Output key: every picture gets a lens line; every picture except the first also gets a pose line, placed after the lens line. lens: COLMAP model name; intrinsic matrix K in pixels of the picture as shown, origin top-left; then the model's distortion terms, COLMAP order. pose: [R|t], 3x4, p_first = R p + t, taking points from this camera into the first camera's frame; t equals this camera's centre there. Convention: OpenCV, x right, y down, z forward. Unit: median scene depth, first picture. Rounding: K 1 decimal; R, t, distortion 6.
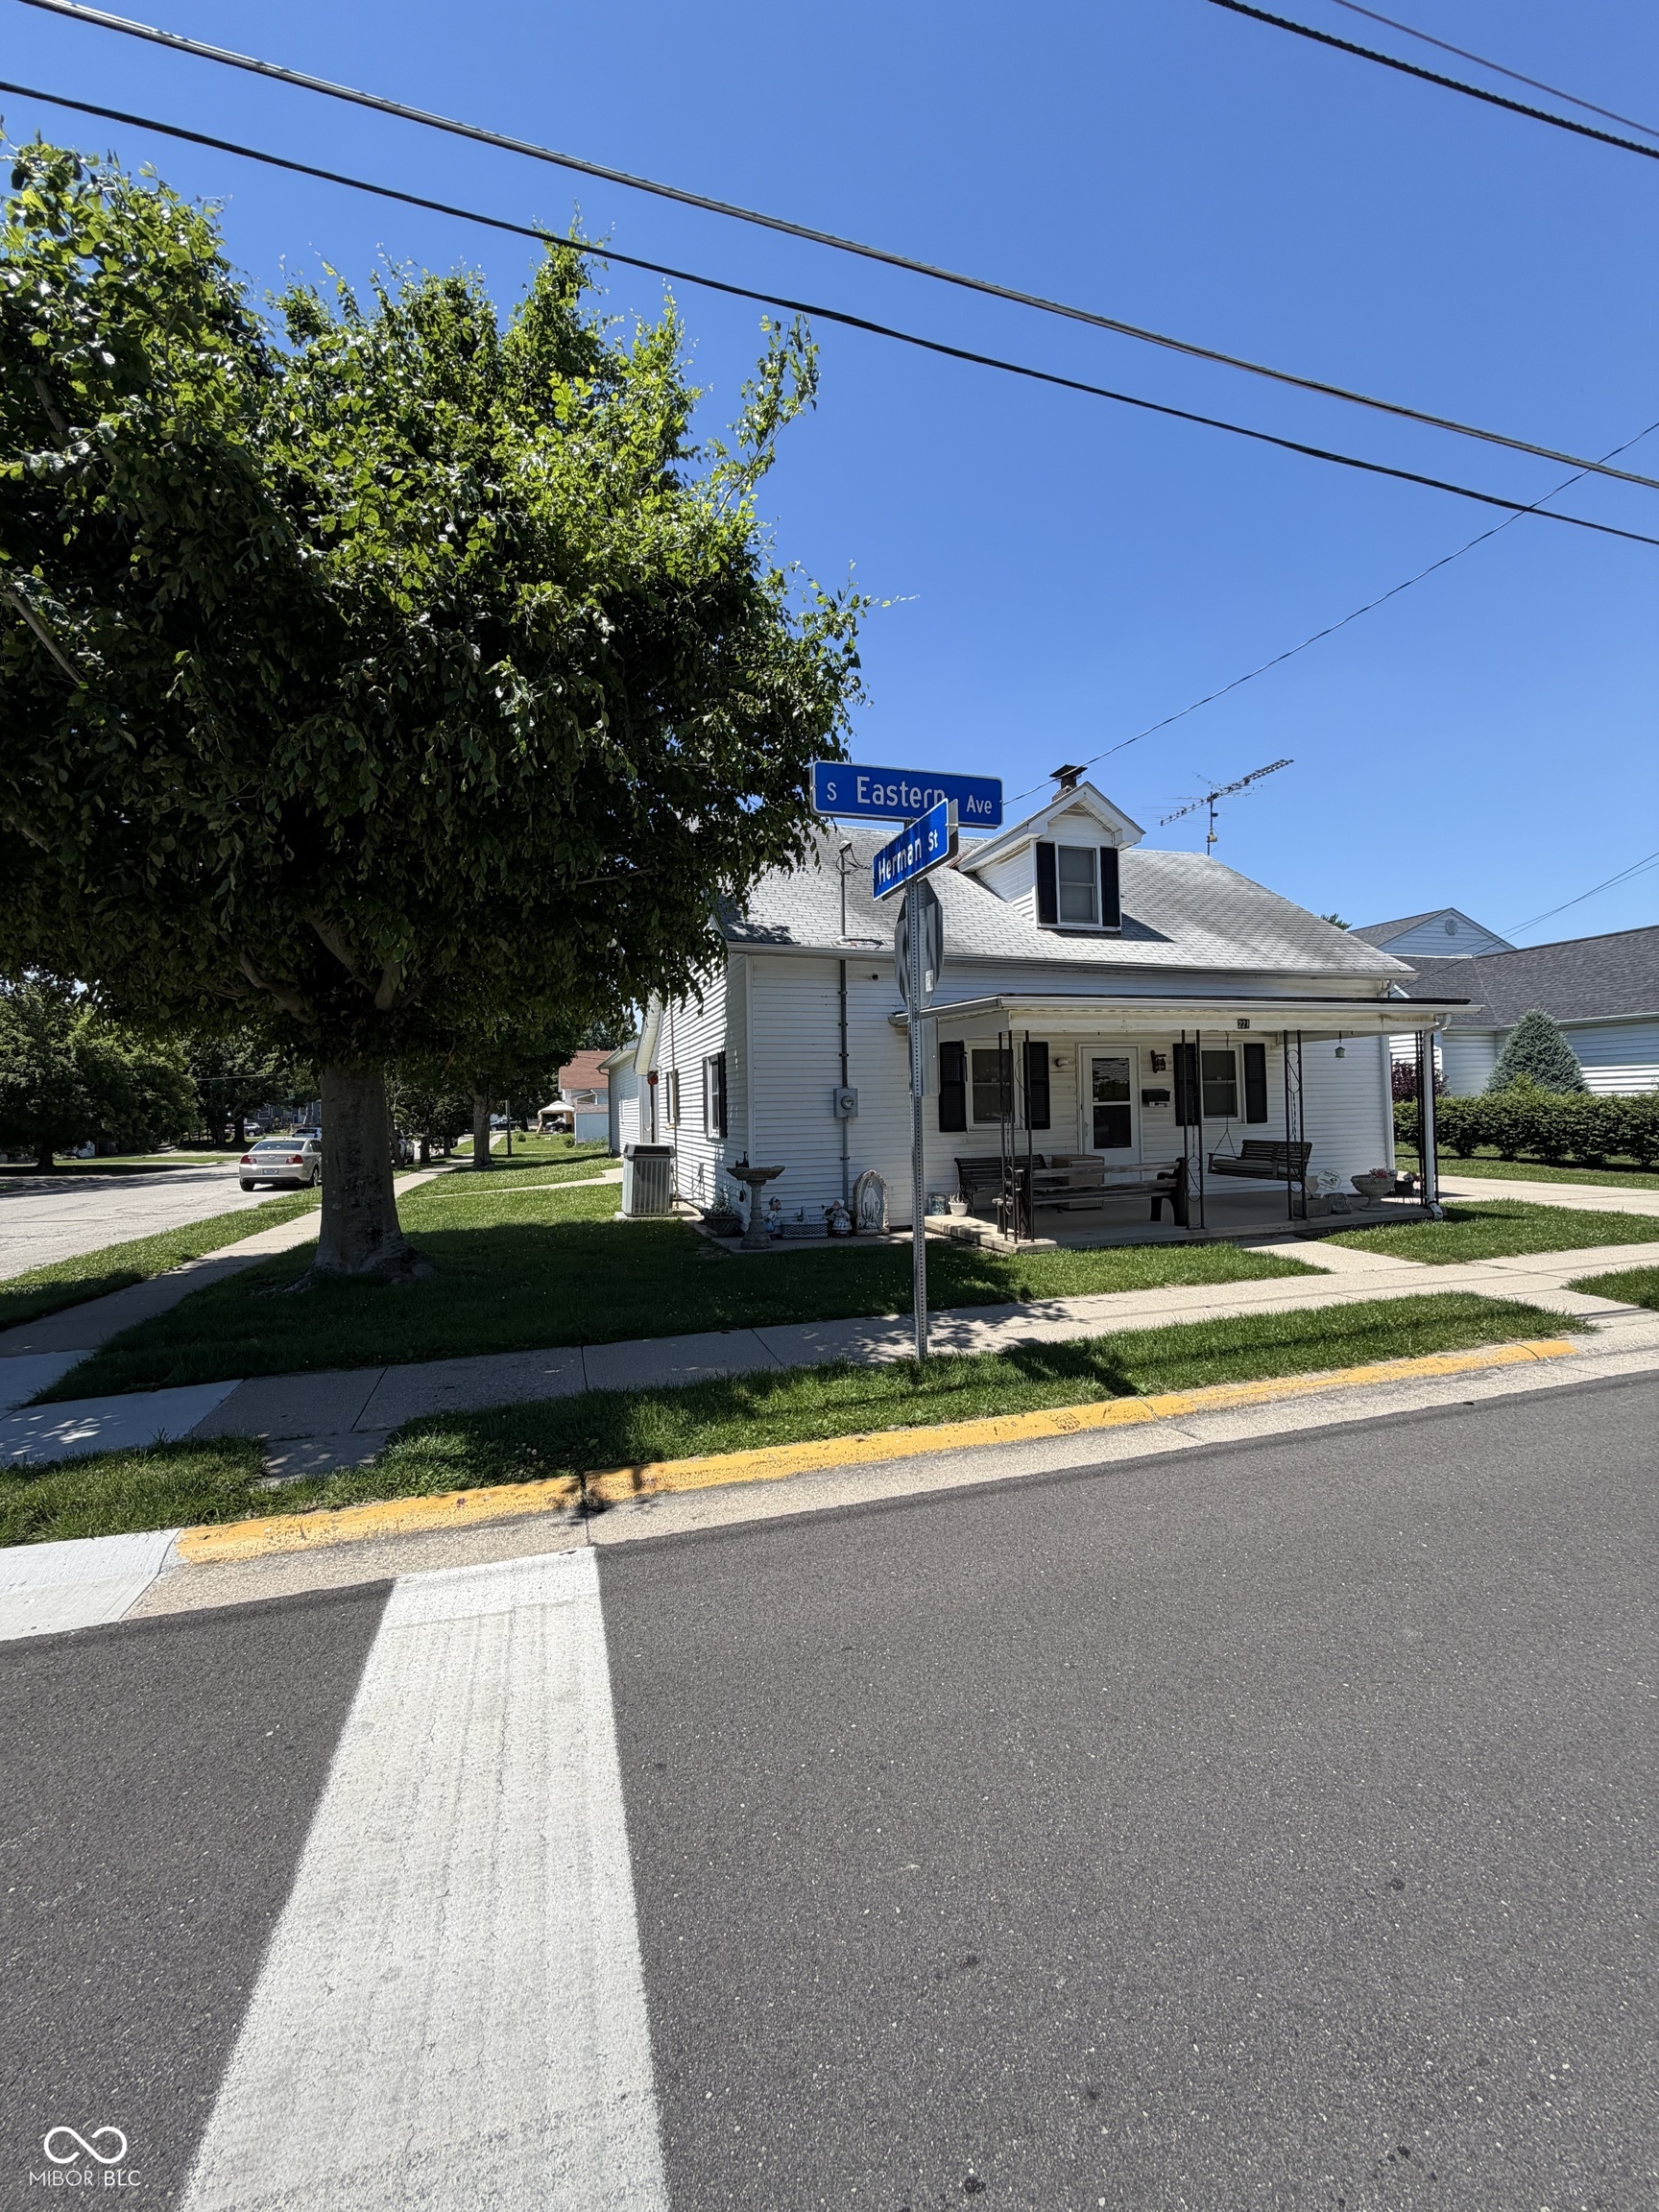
lens RADIAL K [[893.8, 0, 829.5], [0, 893.8, 1106.0], [0, 0, 1]] dist [0.003289, 0.000101]
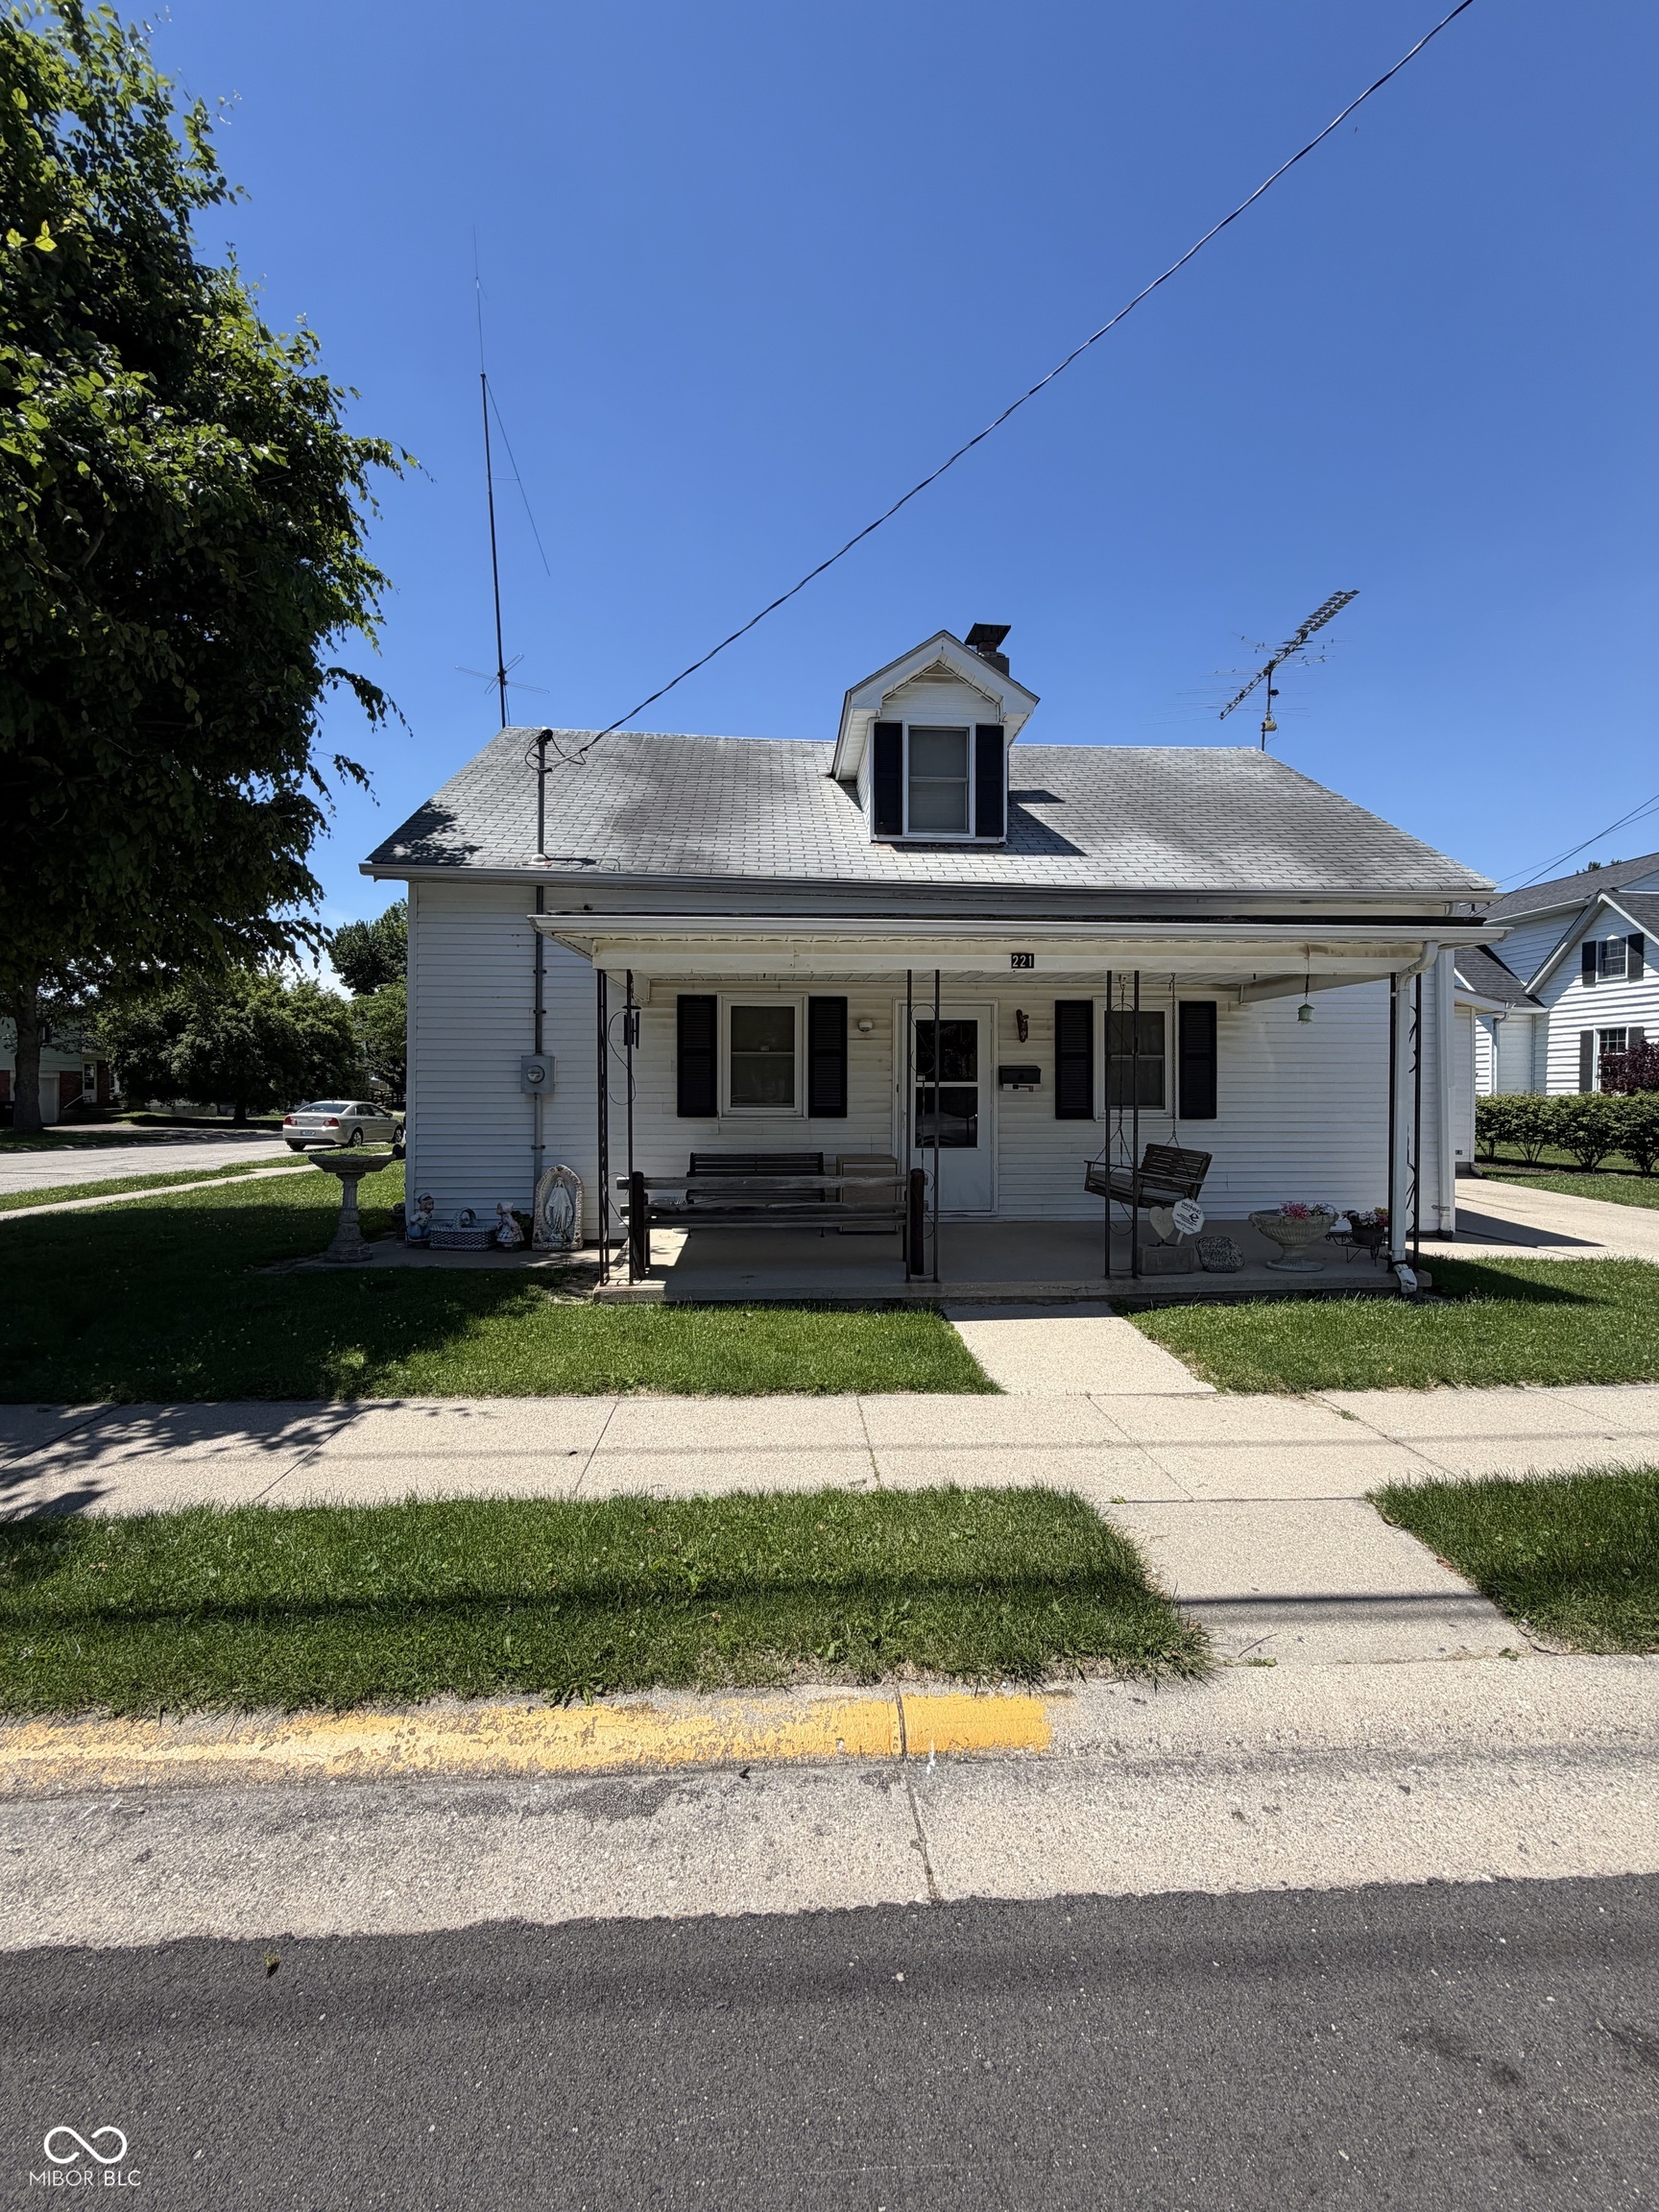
lens RADIAL K [[877.0, 0, 858.7], [0, 877.0, 1100.2], [0, 0, 1]] dist [0.000562, -0.000022]
pose [[0.965391, 0.028176, -0.259281, 0.423579], [-0.022844, 0.999462, 0.023554, -0.004977], [0.259805, -0.016816, 0.965515, 0.310190]]
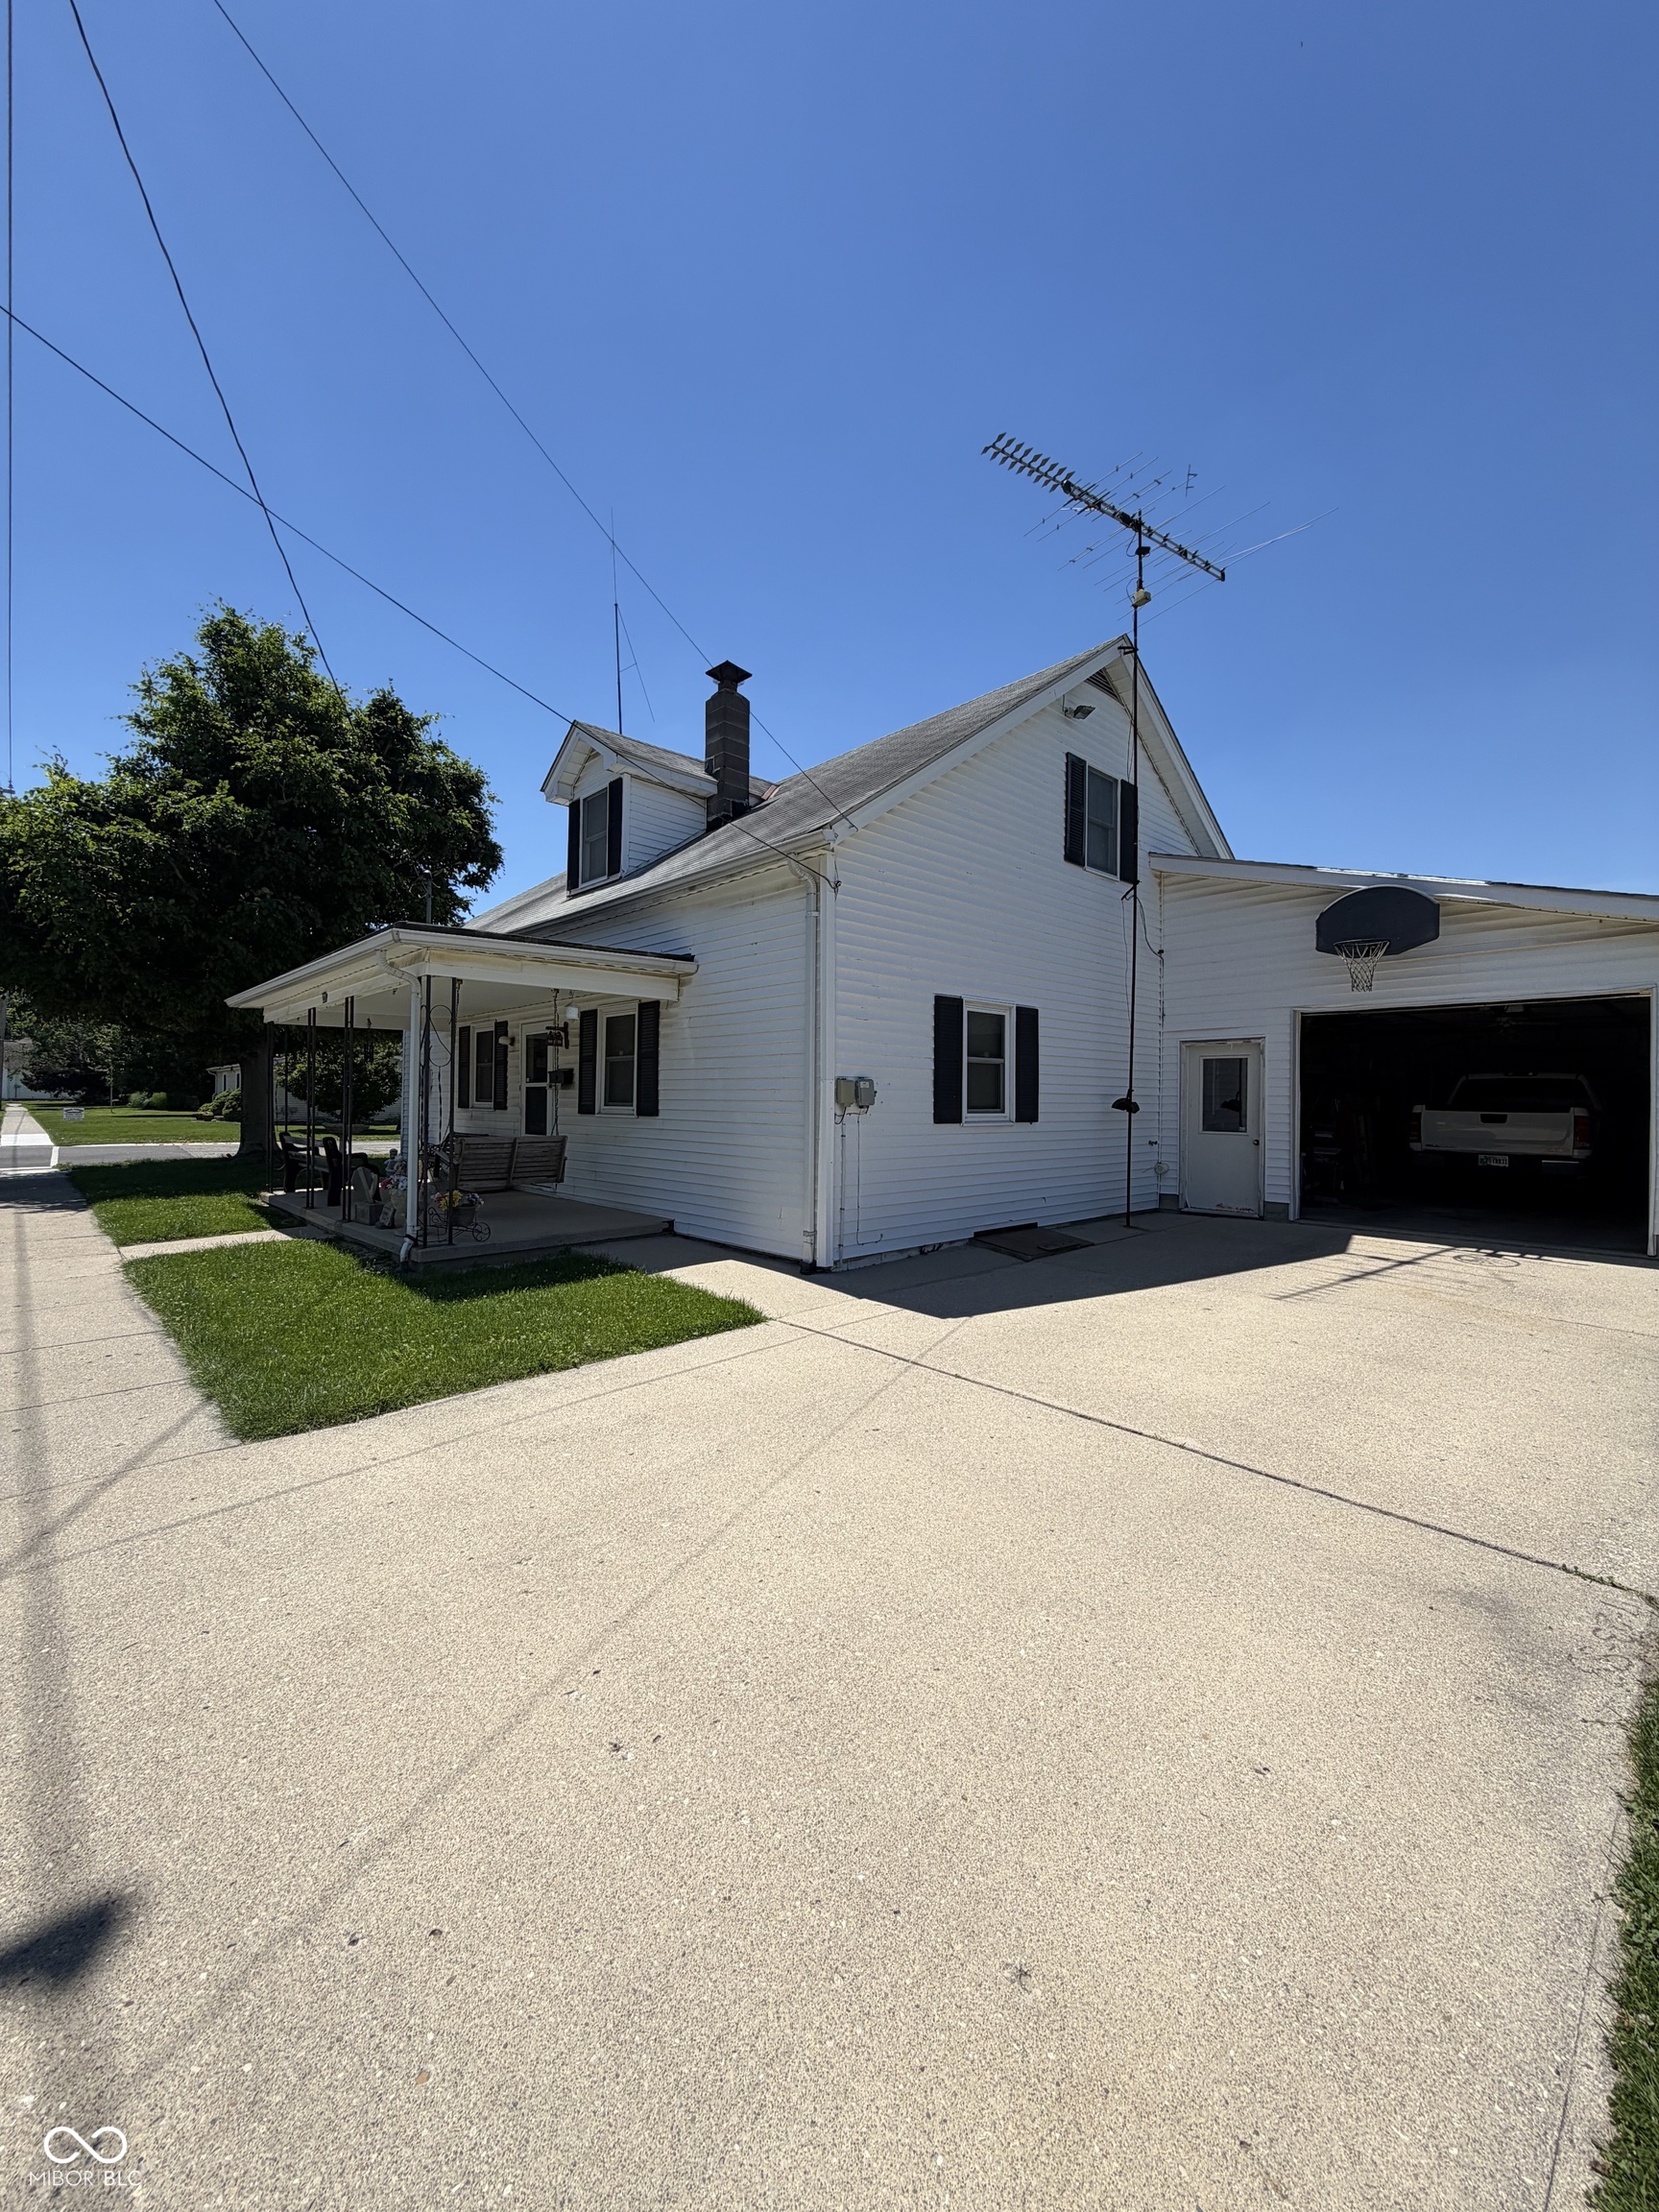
lens RADIAL K [[877.0, 0, 858.7], [0, 877.0, 1100.2], [0, 0, 1]] dist [0.000562, -0.000022]
pose [[0.440313, 0.023492, -0.897537, 1.224784], [-0.008419, 0.999722, 0.022037, -0.009762], [0.897805, -0.002147, 0.440388, 0.890965]]
